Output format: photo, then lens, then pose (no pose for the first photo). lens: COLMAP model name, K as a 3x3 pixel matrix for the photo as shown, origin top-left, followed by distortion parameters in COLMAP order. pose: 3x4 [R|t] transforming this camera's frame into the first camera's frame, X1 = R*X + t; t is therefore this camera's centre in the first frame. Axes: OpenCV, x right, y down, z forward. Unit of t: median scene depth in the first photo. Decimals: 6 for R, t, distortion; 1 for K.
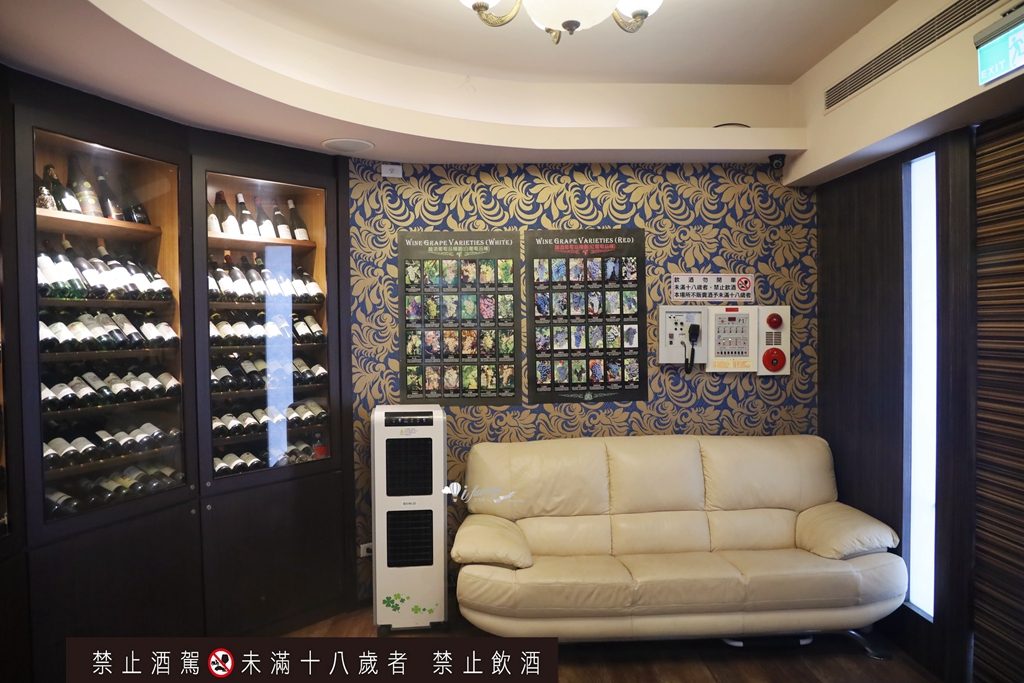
lens RADIAL K [[717.9, 0, 513.8], [0, 717.9, 352.9], [0, 0, 1]] dist [-0.100798, 0.067313]
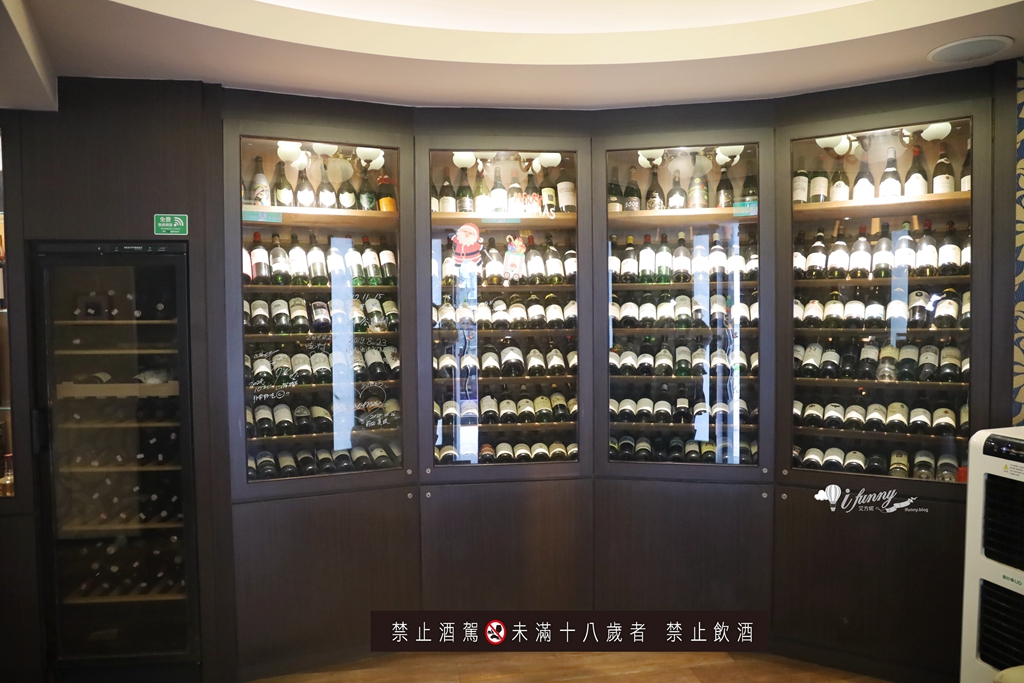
lens RADIAL K [[579.0, 0, 511.0], [0, 579.0, 331.1], [0, 0, 1]] dist [0.270391, -0.186434]
pose [[0.458368, 0.040177, -0.887854, 0.193377], [-0.036375, 0.998989, 0.026427, -0.018746], [0.888018, 0.020182, 0.459366, 0.416974]]
